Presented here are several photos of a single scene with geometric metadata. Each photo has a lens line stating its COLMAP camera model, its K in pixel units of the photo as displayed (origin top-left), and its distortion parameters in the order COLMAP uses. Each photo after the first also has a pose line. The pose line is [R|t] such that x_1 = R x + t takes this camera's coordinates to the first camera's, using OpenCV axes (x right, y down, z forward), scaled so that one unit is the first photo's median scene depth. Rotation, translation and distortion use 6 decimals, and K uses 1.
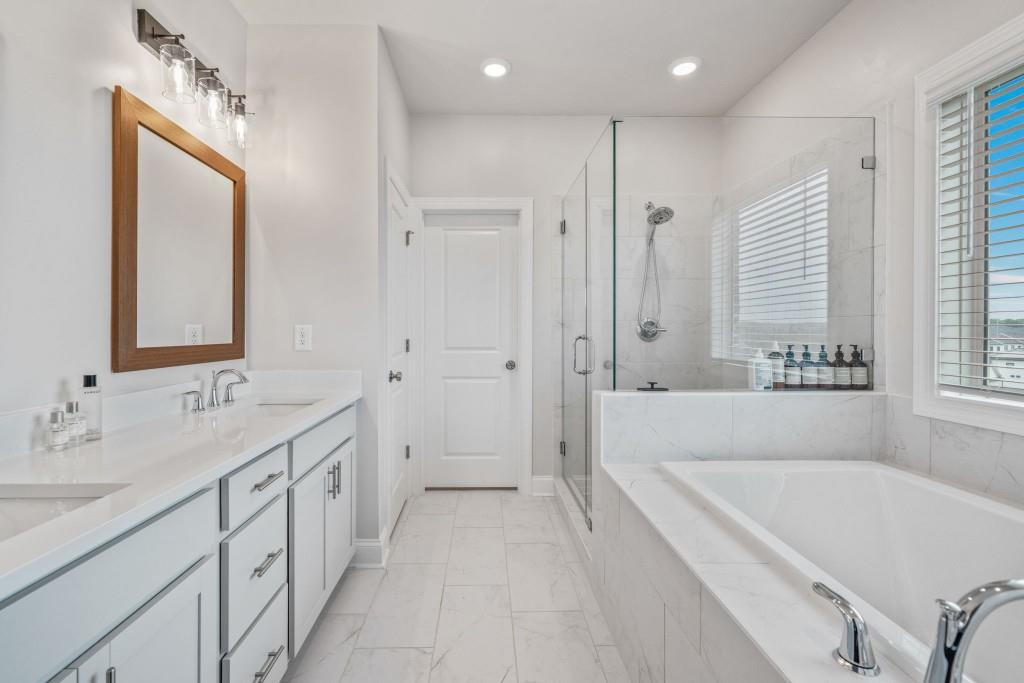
lens RADIAL K [[490.2, 0, 541.3], [0, 490.2, 351.1], [0, 0, 1]] dist [0.002946, 0.001469]
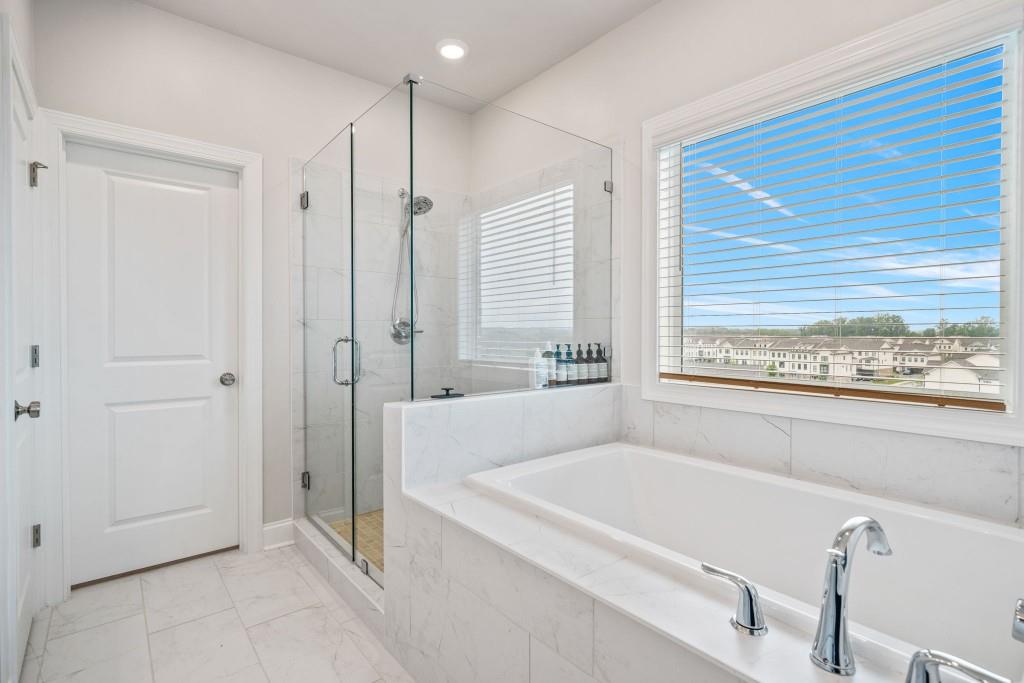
lens RADIAL K [[490.2, 0, 541.3], [0, 490.2, 351.1], [0, 0, 1]] dist [0.002946, 0.001469]
pose [[0.792019, -0.024198, 0.610016, -0.161827], [0.029748, 0.999557, 0.001026, 0.000125], [-0.609771, 0.017334, 0.792388, 0.166445]]
